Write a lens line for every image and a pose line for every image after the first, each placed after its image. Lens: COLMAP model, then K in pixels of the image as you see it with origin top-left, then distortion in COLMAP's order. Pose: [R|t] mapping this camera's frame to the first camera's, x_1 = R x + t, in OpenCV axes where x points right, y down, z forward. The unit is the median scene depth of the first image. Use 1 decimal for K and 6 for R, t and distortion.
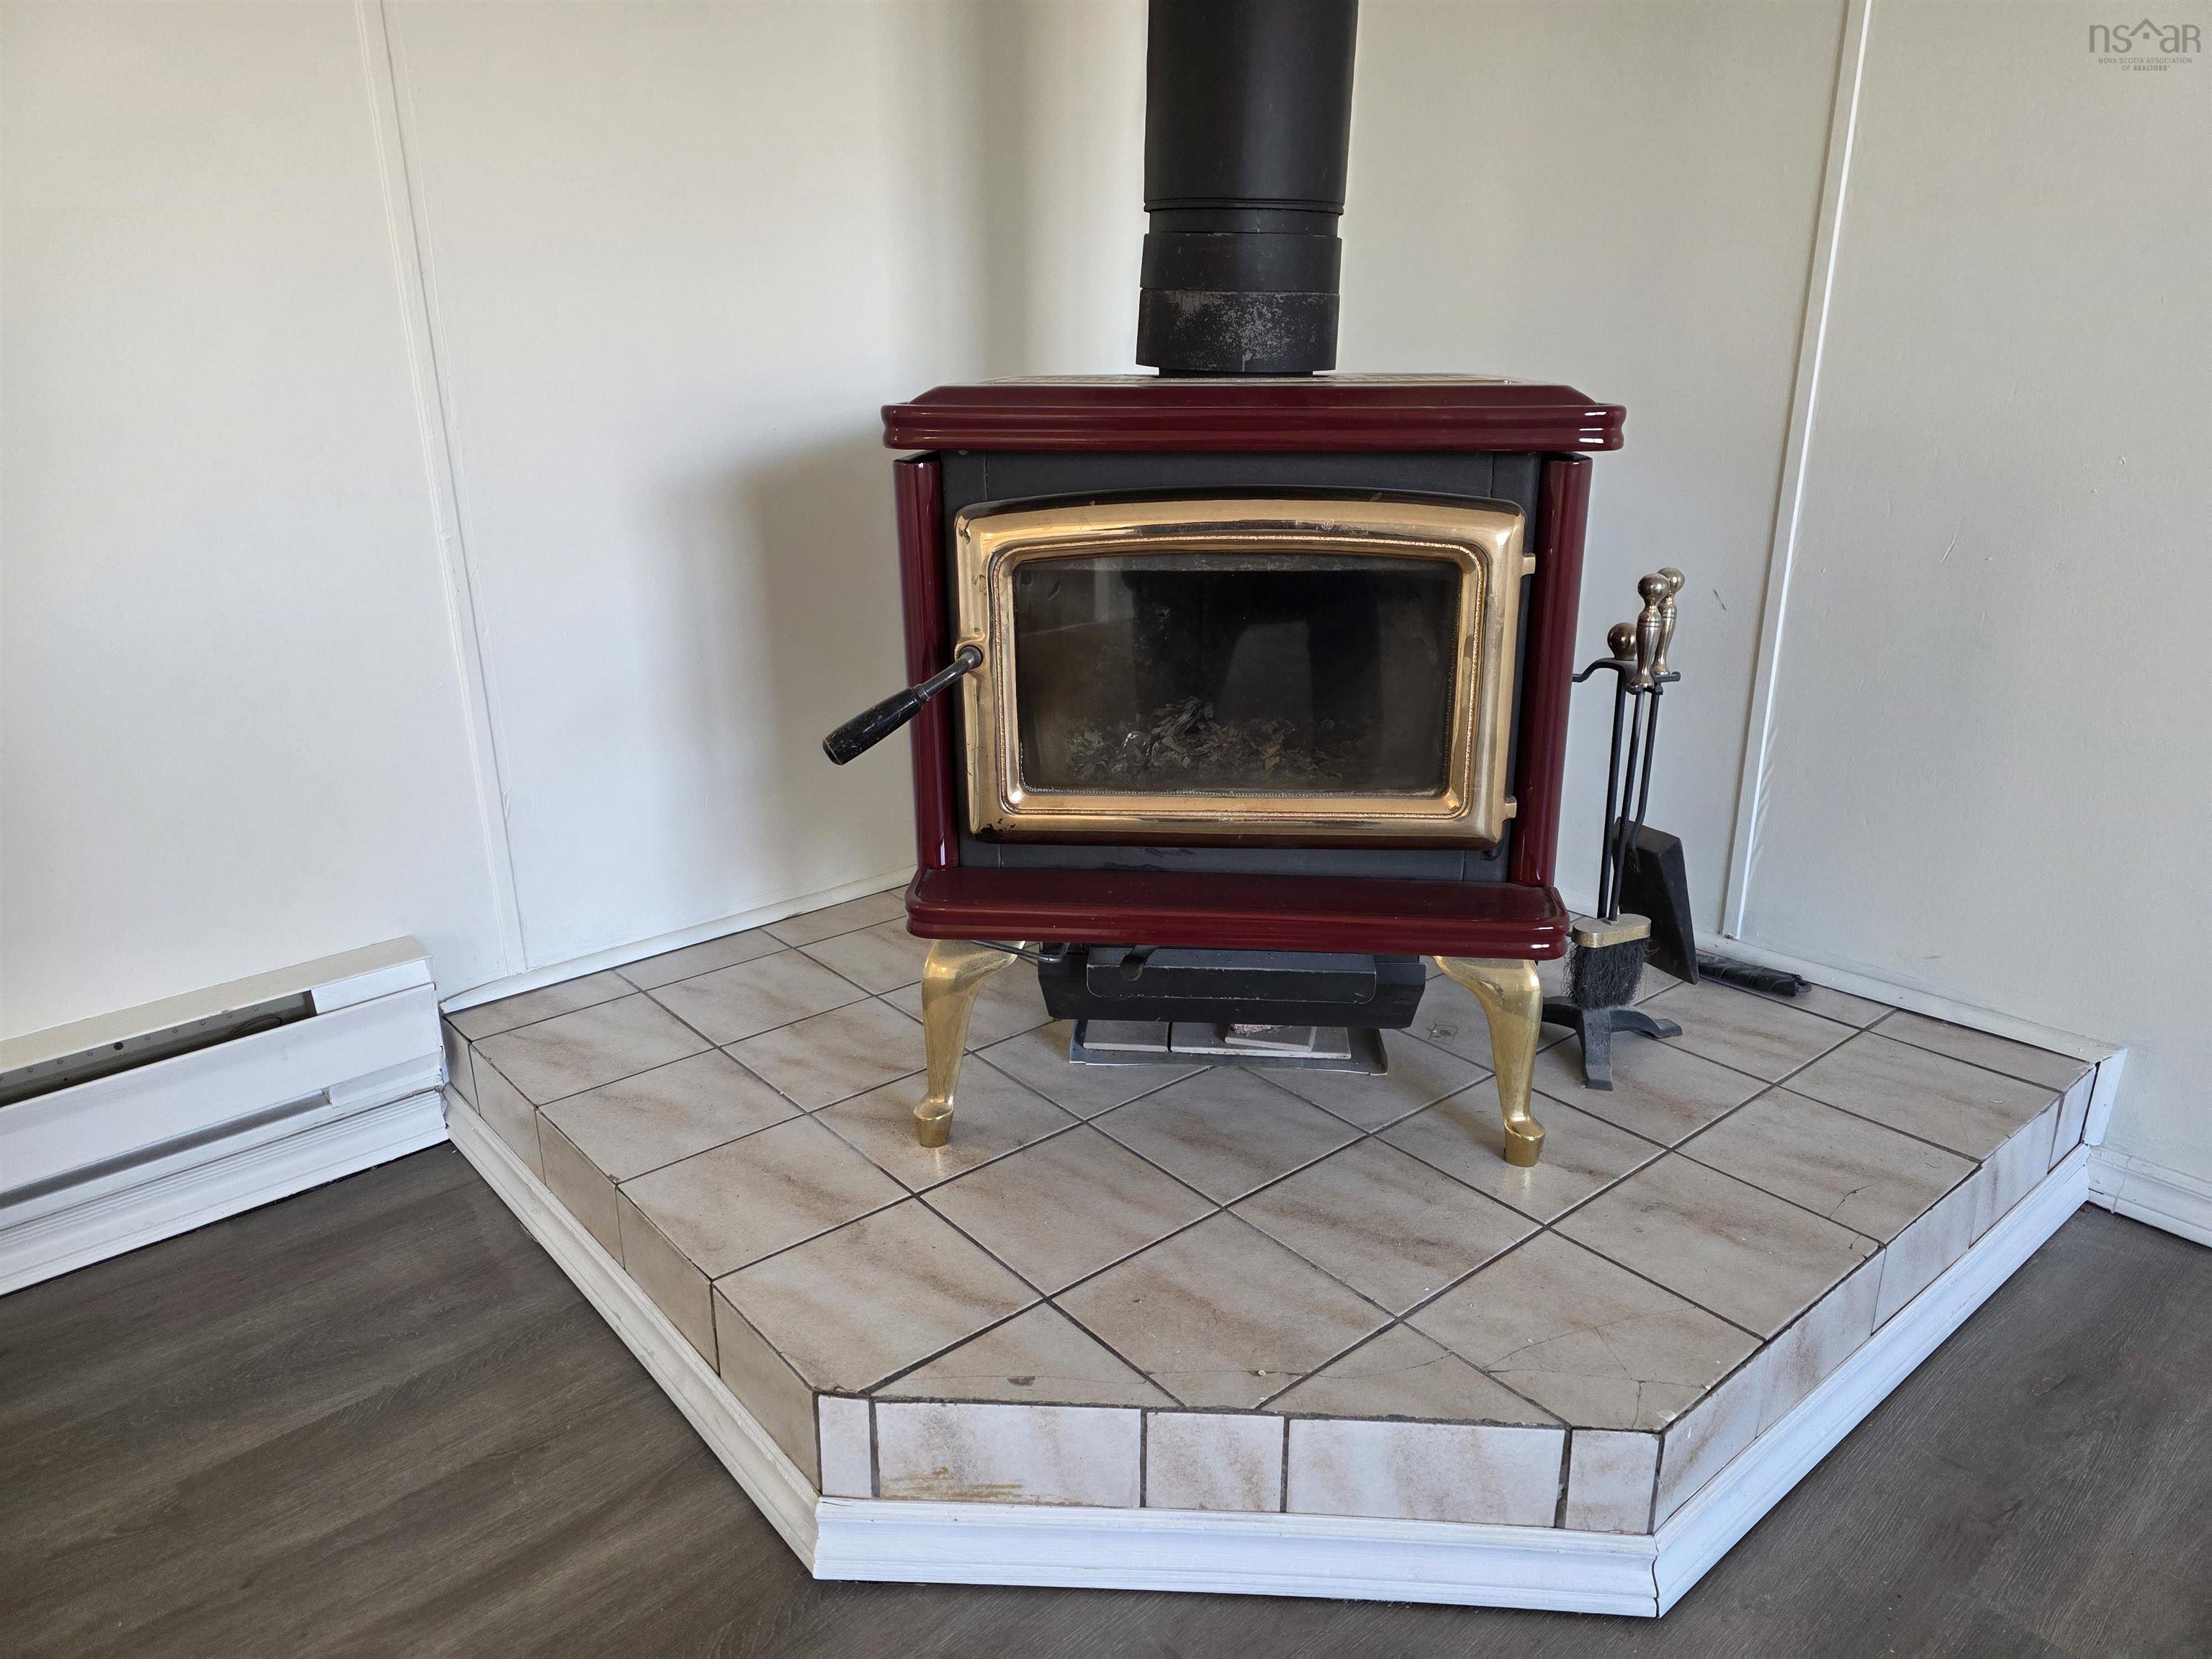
lens RADIAL K [[1480.8, 0, 1108.7], [0, 1480.8, 822.3], [0, 0, 1]] dist [0.062738, -0.049055]
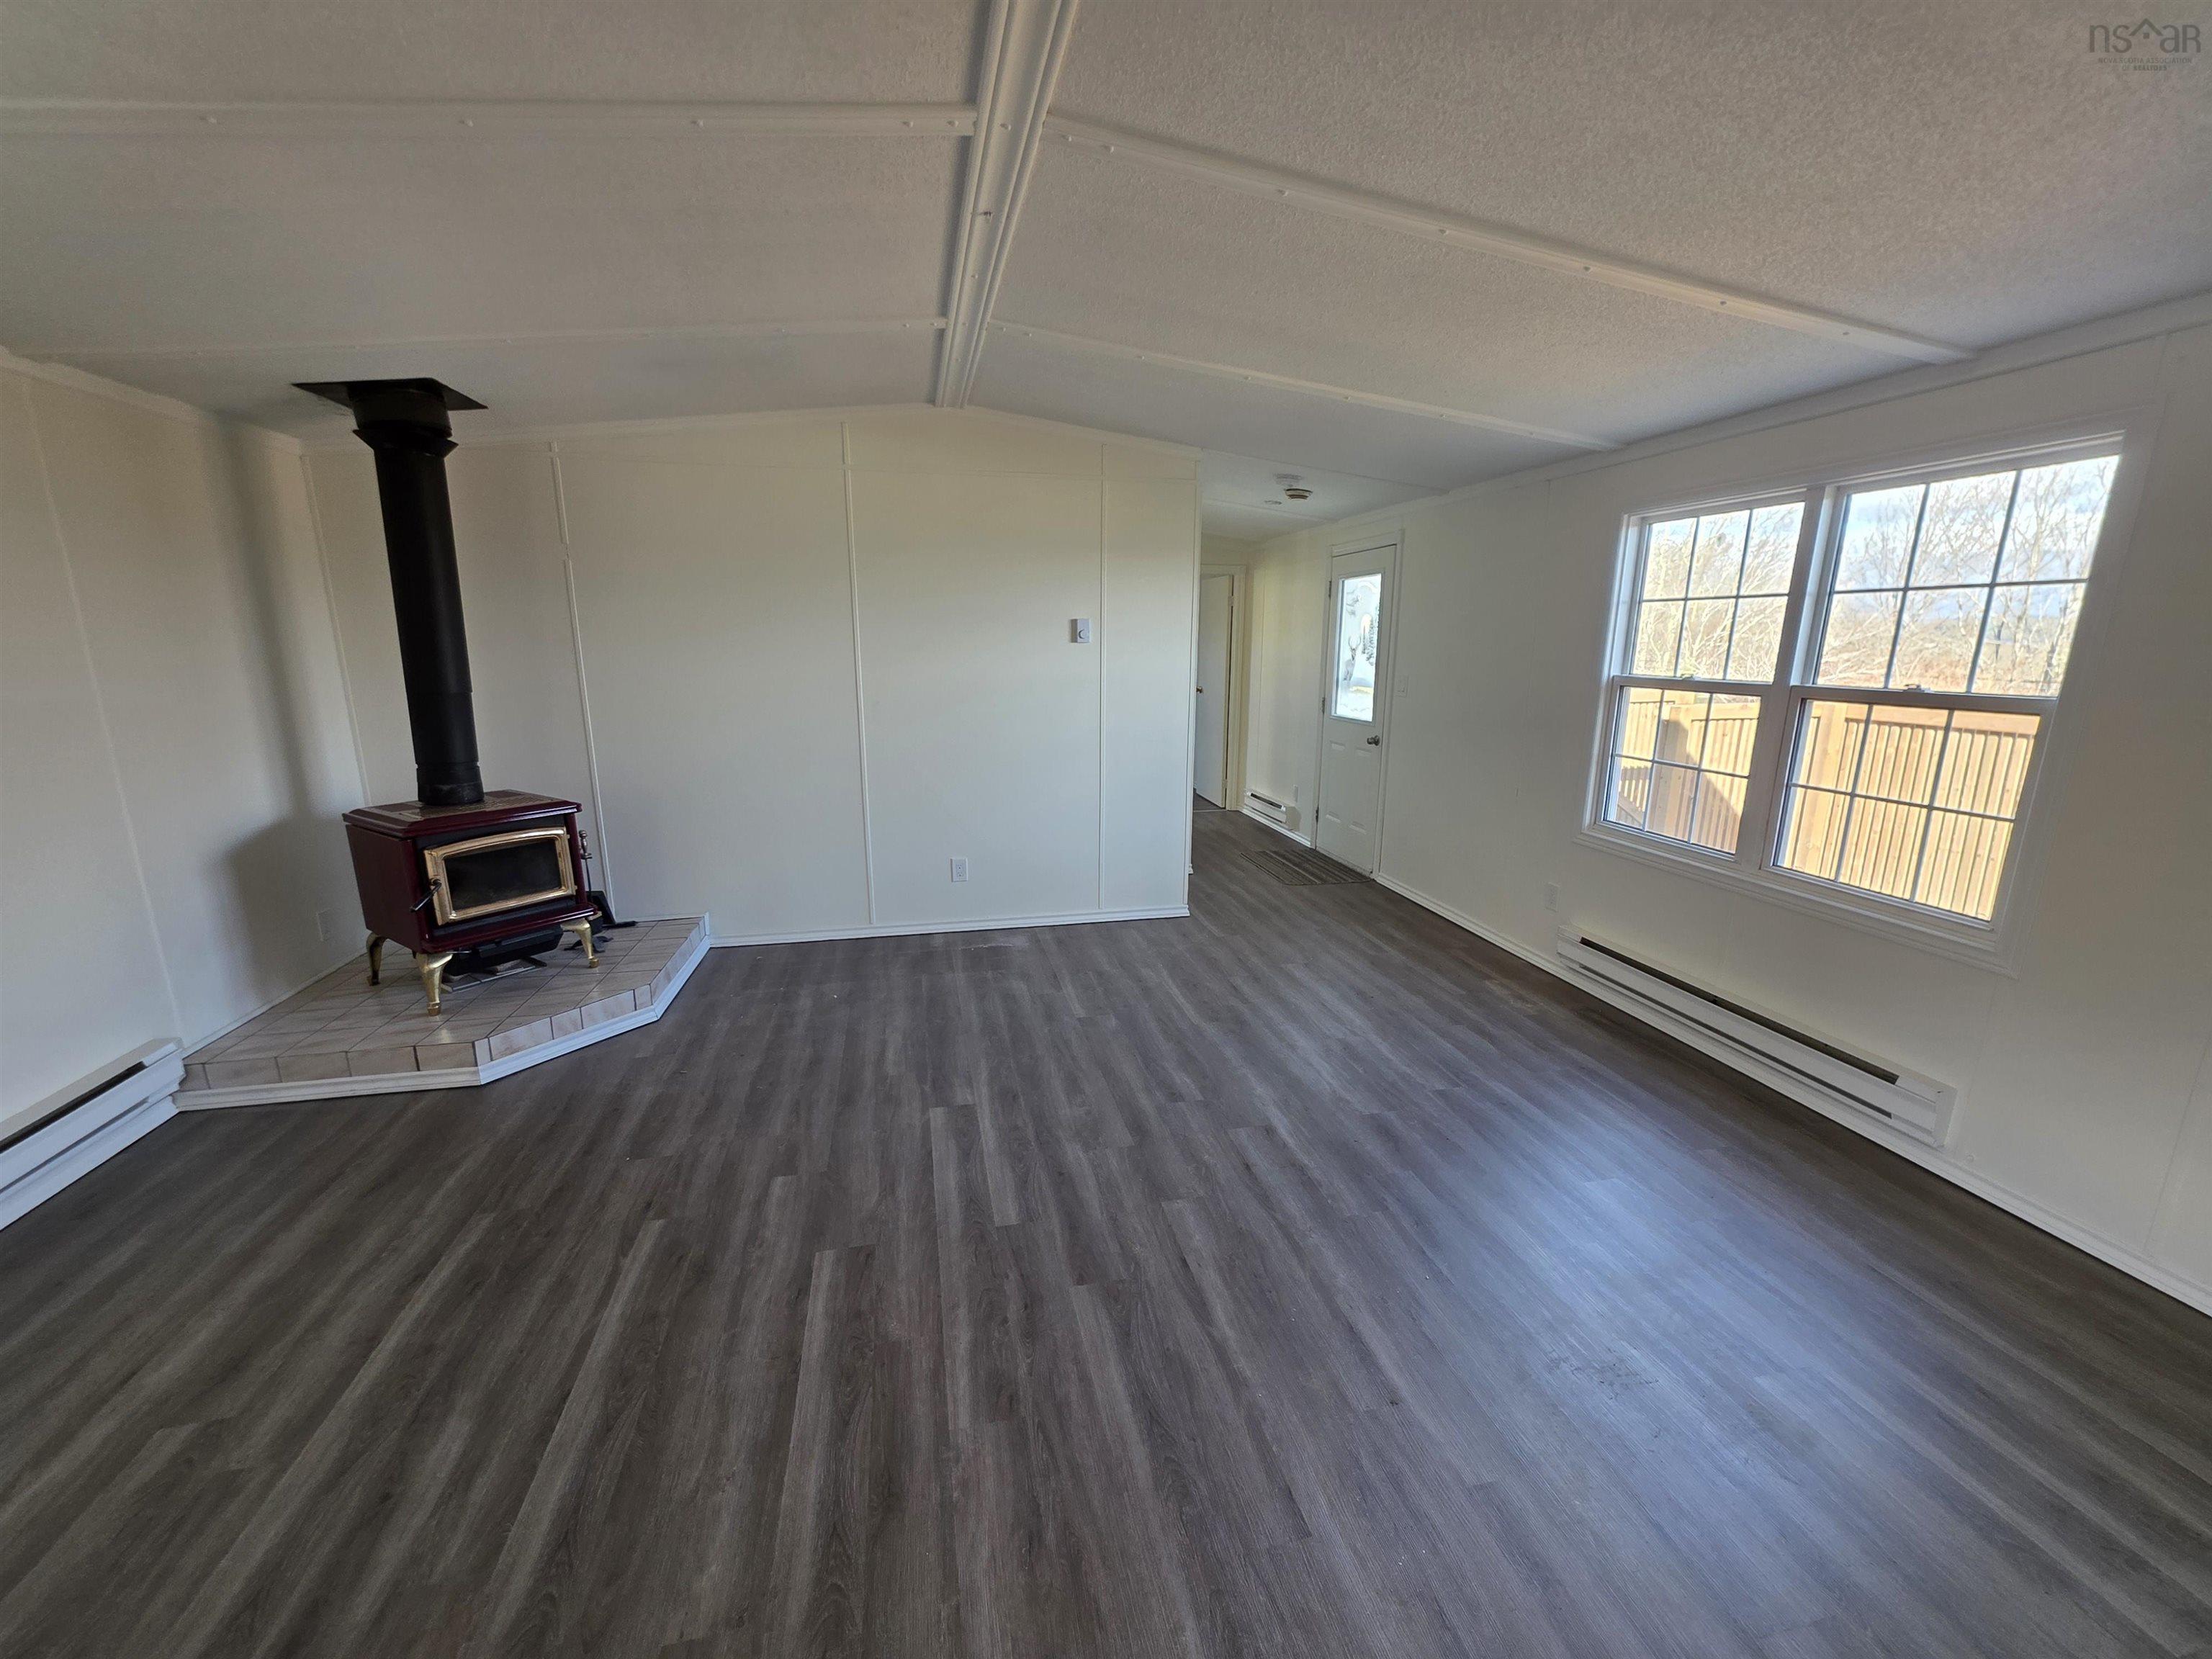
lens RADIAL K [[886.2, 0, 1101.5], [0, 886.2, 825.0], [0, 0, 1]] dist [0.006518, -0.000059]
pose [[0.494601, -0.174735, 0.851374, -1.119624], [0.273770, 0.961036, 0.038197, 0.132561], [-0.824876, 0.214188, 0.523167, -1.659030]]
